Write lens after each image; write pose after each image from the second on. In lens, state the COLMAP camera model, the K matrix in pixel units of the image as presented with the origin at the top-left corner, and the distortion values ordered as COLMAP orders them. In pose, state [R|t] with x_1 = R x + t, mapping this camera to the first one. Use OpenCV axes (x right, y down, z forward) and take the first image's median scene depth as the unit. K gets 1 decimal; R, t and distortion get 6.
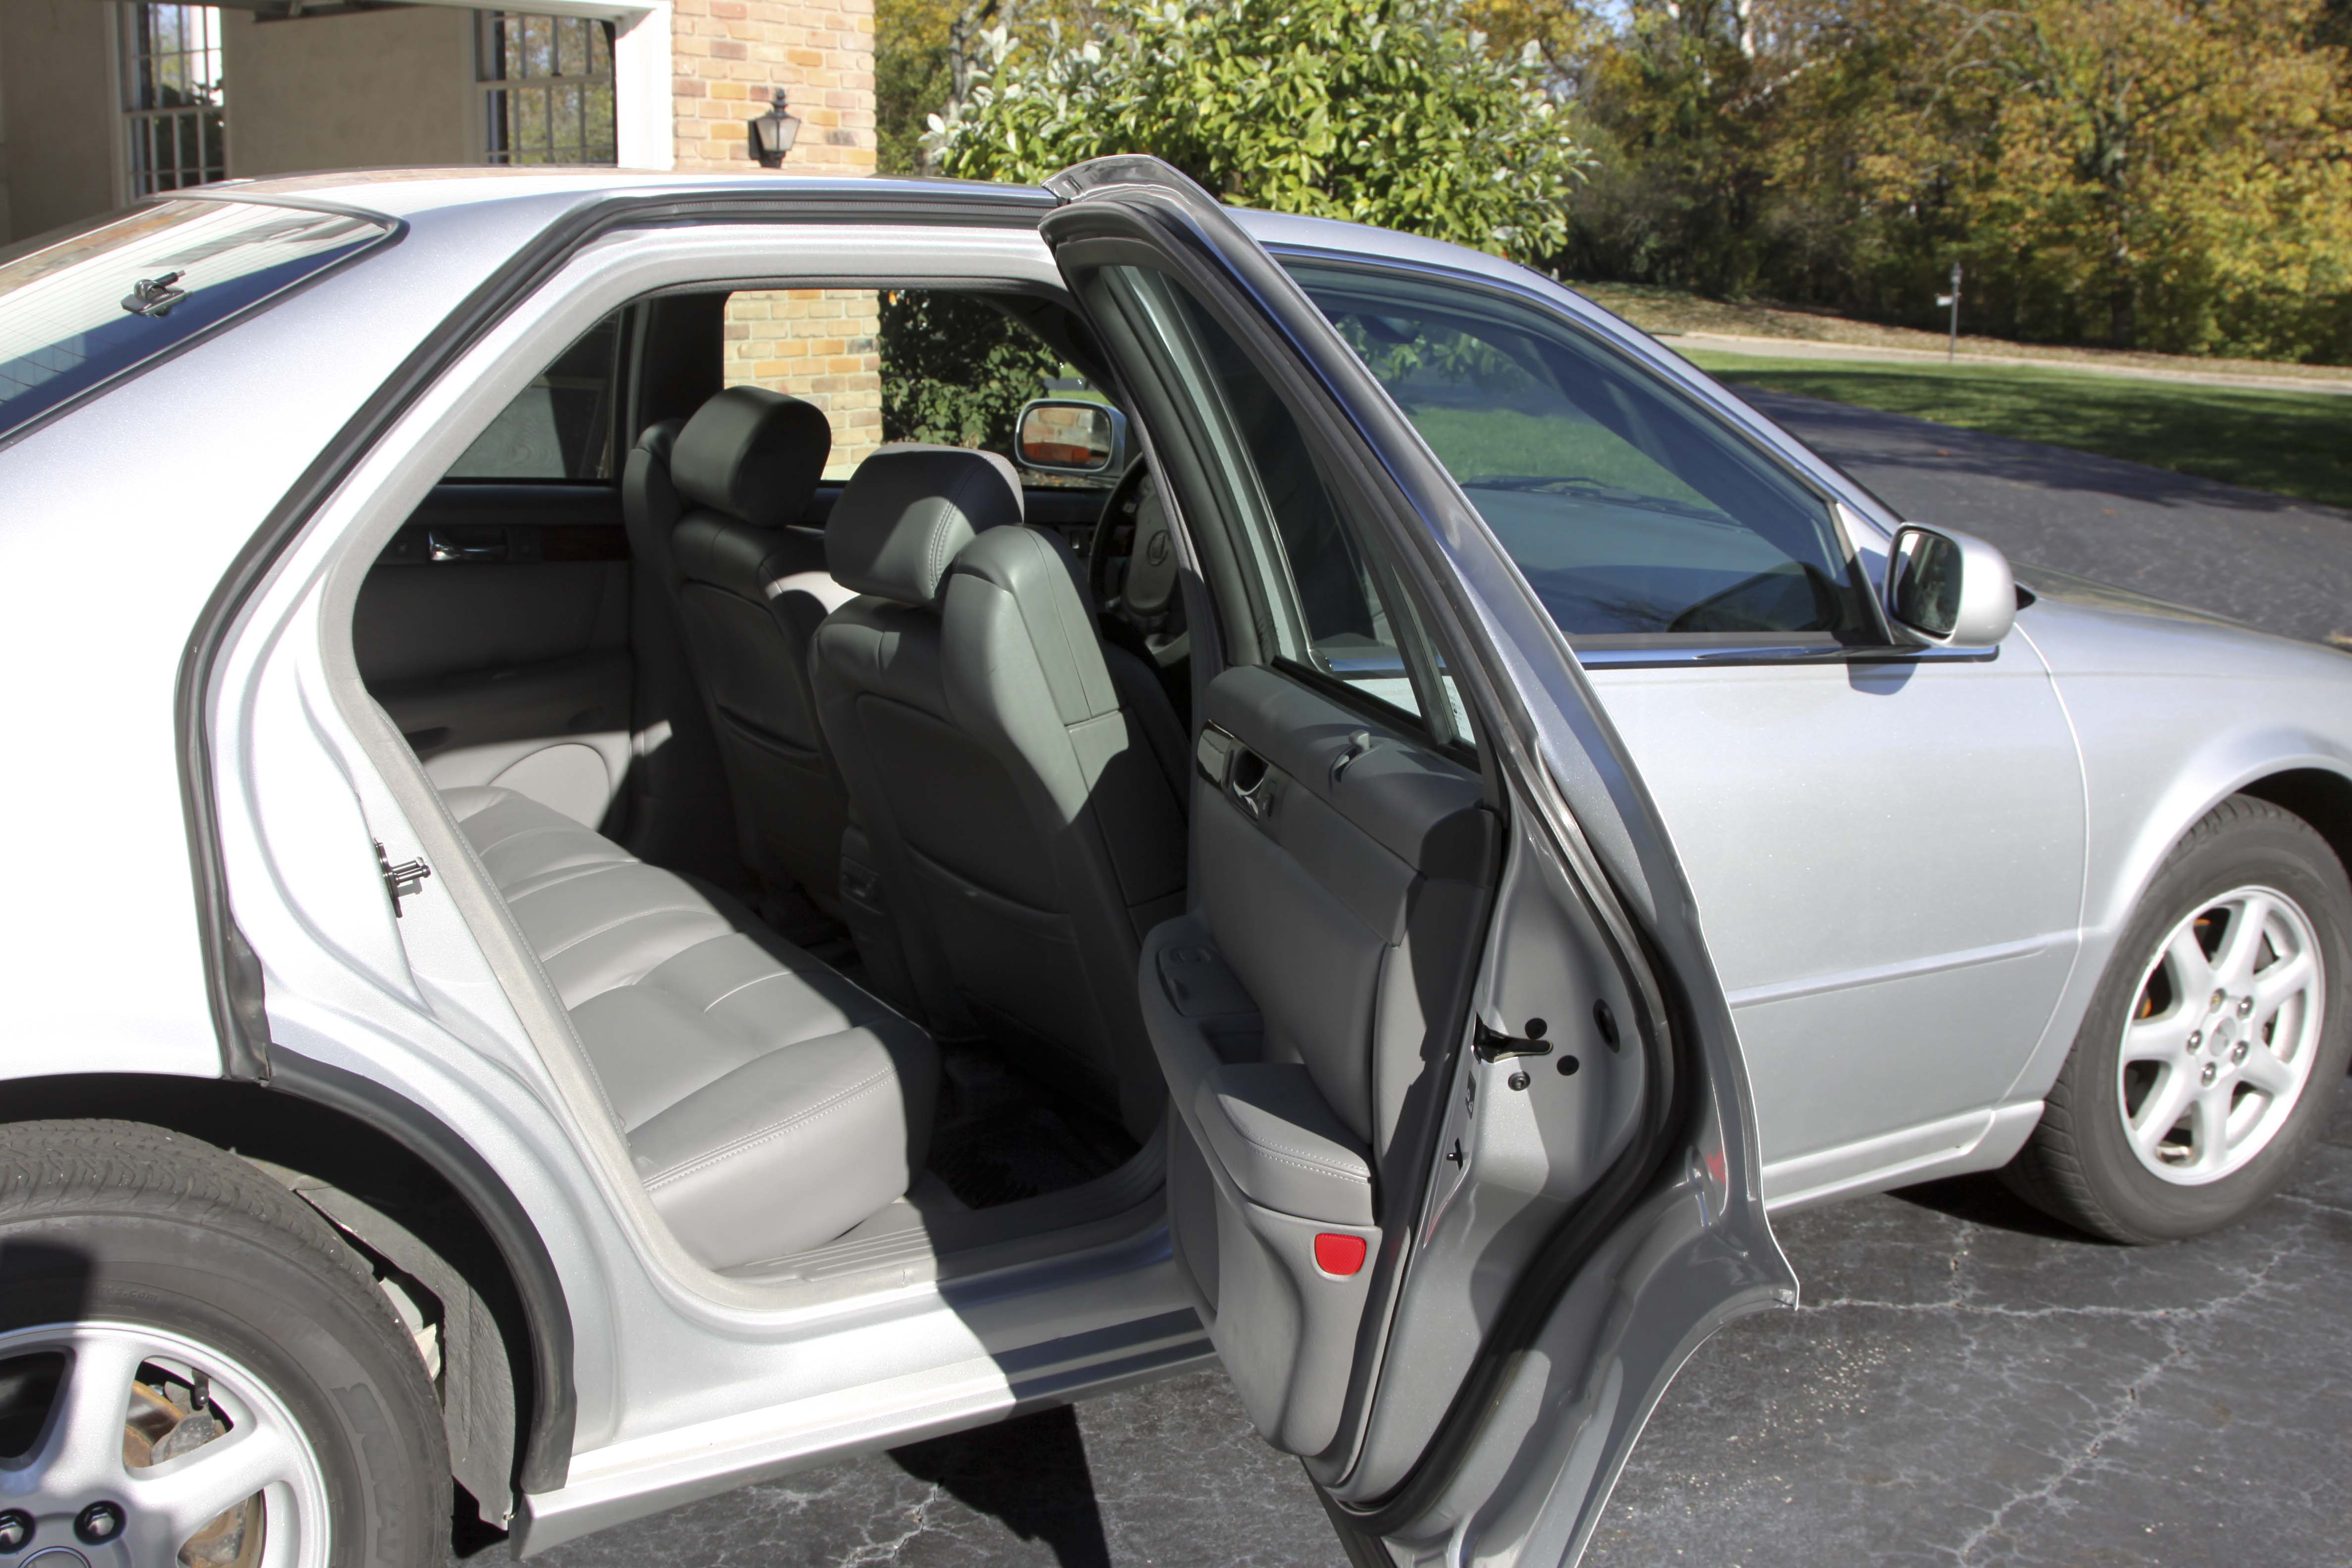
lens RADIAL K [[2502.3, 0, 1177.7], [0, 2502.3, 778.0], [0, 0, 1]] dist [-0.113591, 0.000000]
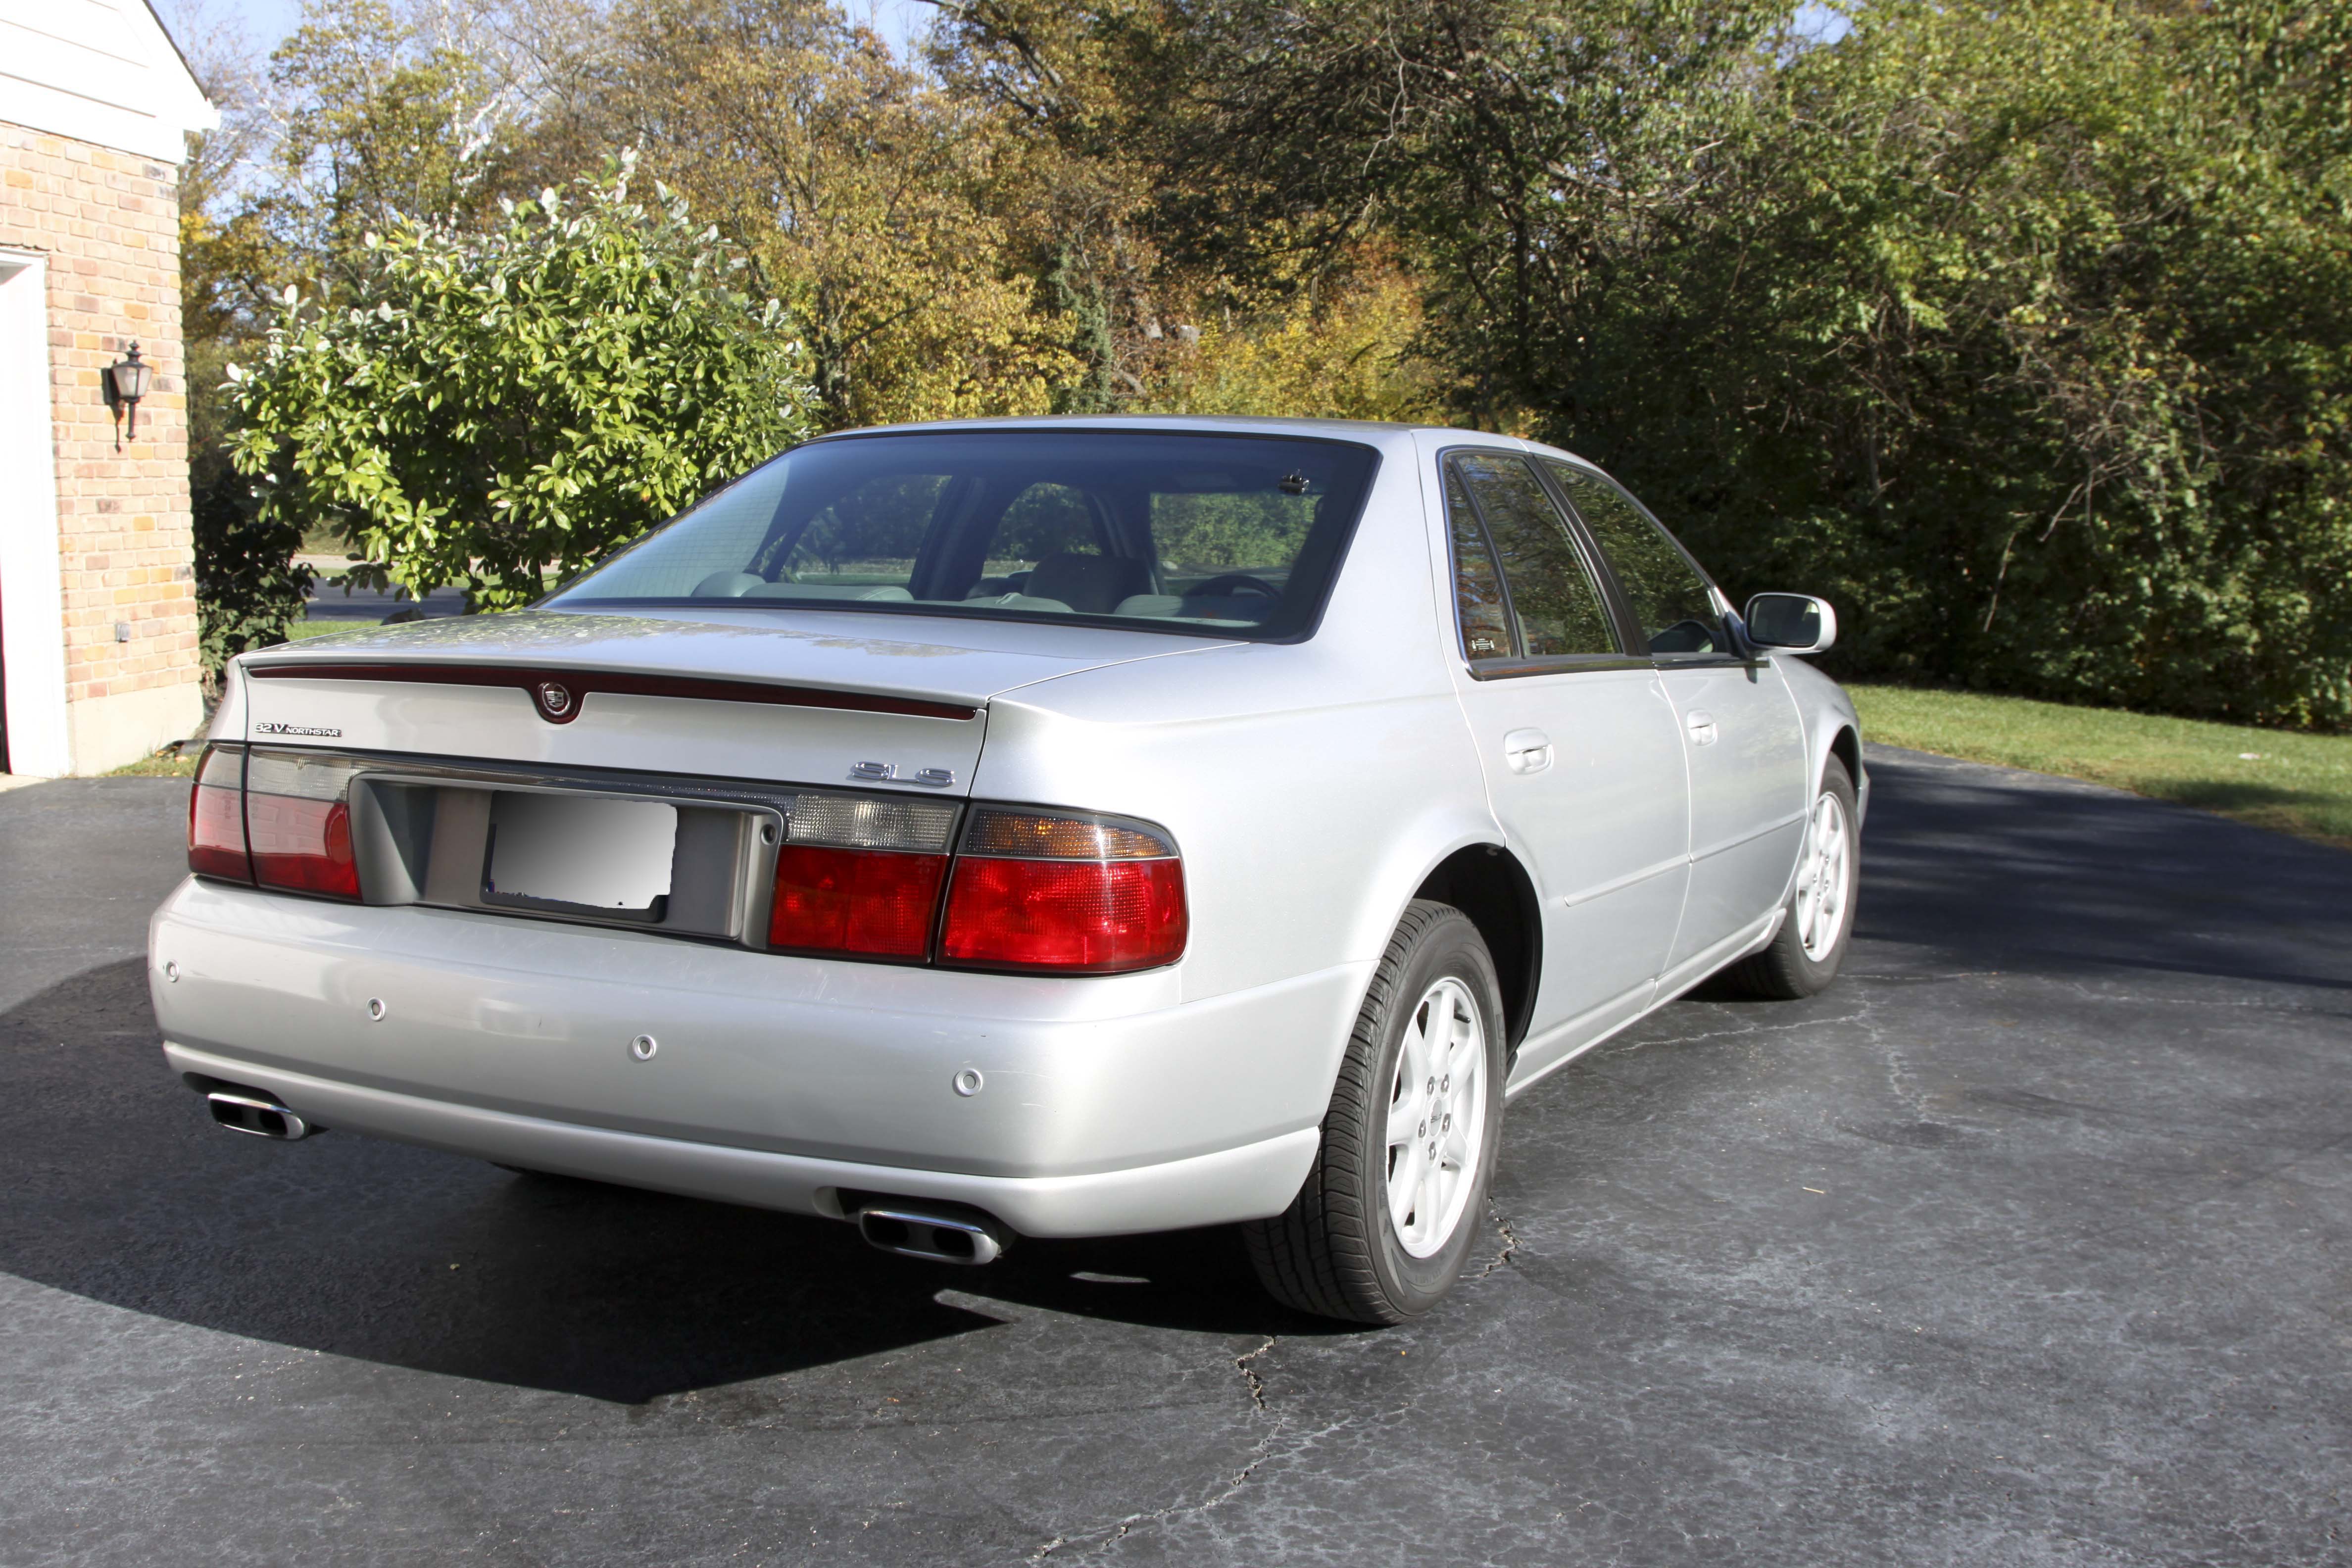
lens RADIAL K [[2502.3, 0, 1188.8], [0, 2502.3, 790.9], [0, 0, 1]] dist [-0.113591, 0.000000]
pose [[0.863503, -0.078690, 0.498167, -0.146652], [0.119610, 0.991525, -0.050706, 0.012621], [-0.489955, 0.103370, 0.865597, -0.061821]]
